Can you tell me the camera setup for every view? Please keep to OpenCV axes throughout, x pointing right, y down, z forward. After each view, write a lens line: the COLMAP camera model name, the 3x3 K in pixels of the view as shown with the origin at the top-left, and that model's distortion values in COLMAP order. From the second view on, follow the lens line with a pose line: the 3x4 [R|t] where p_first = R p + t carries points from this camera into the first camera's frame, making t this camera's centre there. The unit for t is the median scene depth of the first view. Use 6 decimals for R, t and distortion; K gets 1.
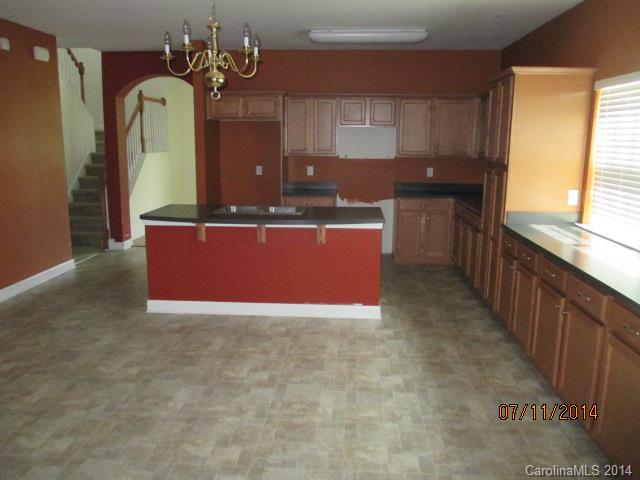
lens RADIAL K [[560.9, 0, 320.0], [0, 560.9, 240.0], [0, 0, 1]] dist [-0.005846, -0.002408]
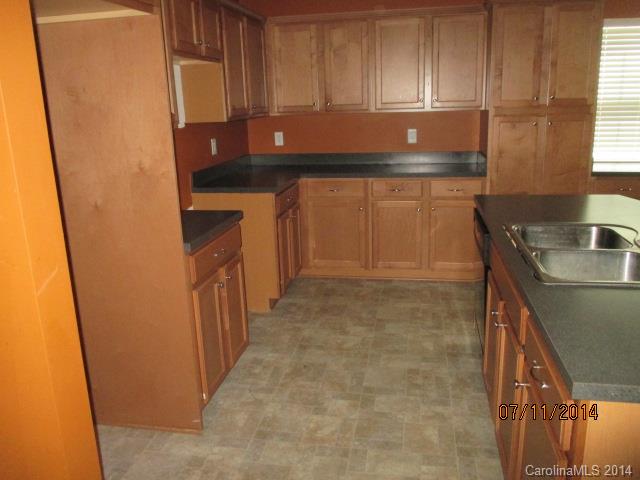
lens RADIAL K [[520.2, 0, 320.0], [0, 520.2, 240.0], [0, 0, 1]] dist [0.002140, 0.000325]
pose [[0.127506, -0.284292, 0.950221, -0.721366], [0.219368, 0.942398, 0.252516, -0.159017], [-0.967275, 0.176250, 0.182526, 0.845212]]
